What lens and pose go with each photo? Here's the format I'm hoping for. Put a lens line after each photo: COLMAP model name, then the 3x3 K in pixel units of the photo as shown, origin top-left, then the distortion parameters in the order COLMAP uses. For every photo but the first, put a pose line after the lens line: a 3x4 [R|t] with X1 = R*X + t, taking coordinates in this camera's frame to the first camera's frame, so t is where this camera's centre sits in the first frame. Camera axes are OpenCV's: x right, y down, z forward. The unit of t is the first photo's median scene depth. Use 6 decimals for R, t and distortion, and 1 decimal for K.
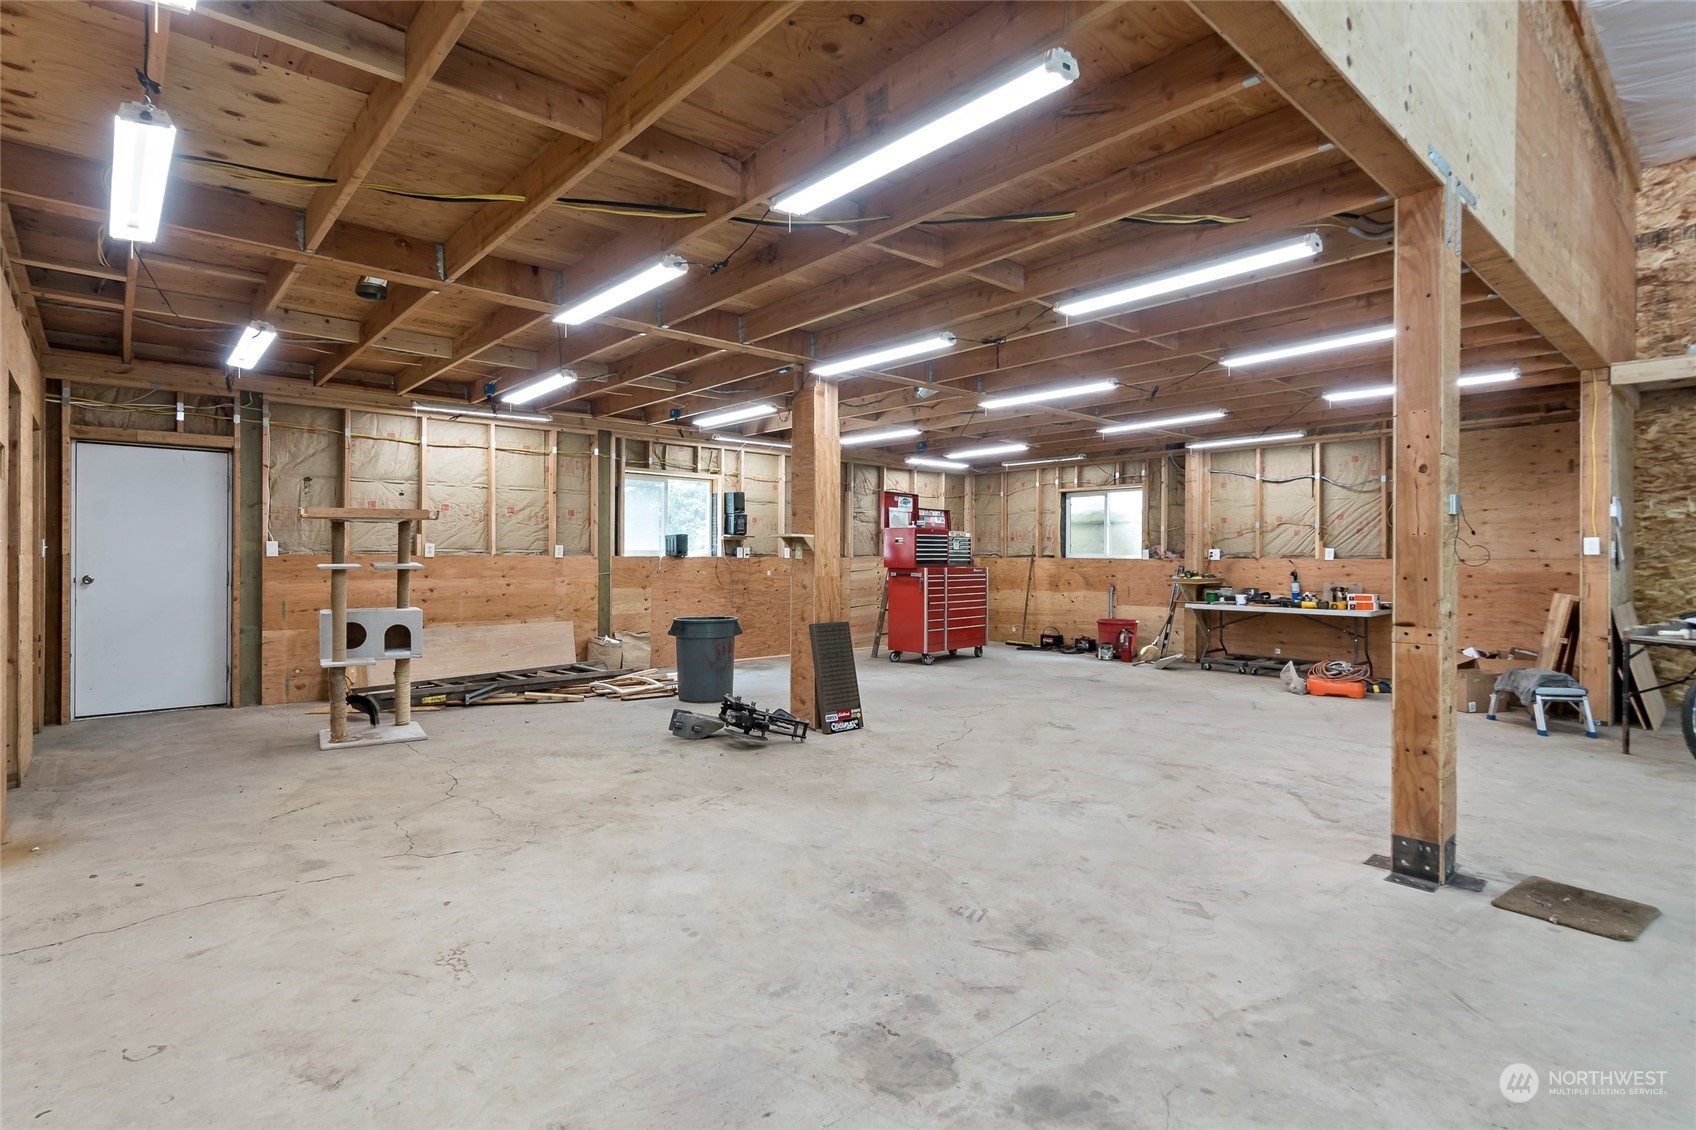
lens RADIAL K [[819.2, 0, 825.3], [0, 819.2, 570.5], [0, 0, 1]] dist [-0.001389, -0.000871]
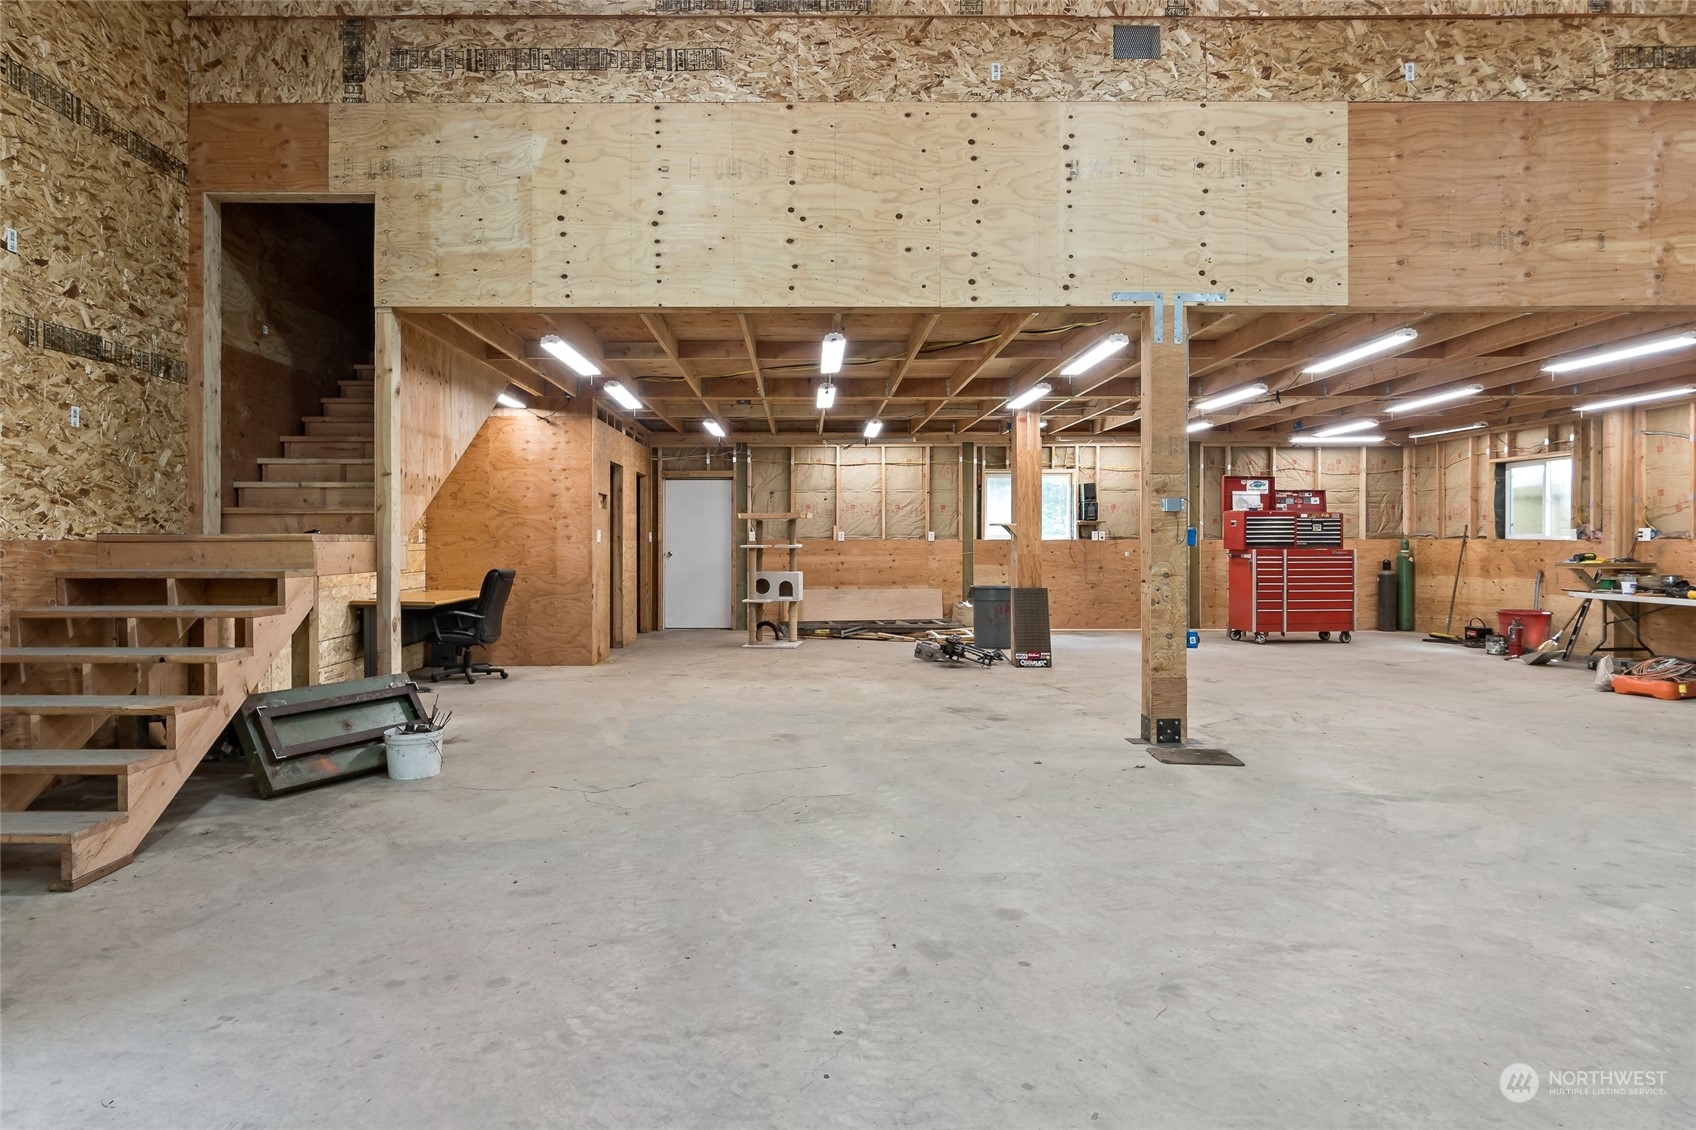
lens RADIAL K [[970.6, 0, 819.5], [0, 970.6, 570.1], [0, 0, 1]] dist [-0.002967, -0.000483]
pose [[0.761557, 0.015663, -0.647909, 0.498235], [-0.006340, 0.999840, 0.016720, 0.005730], [0.648067, -0.008626, 0.761534, -0.288633]]
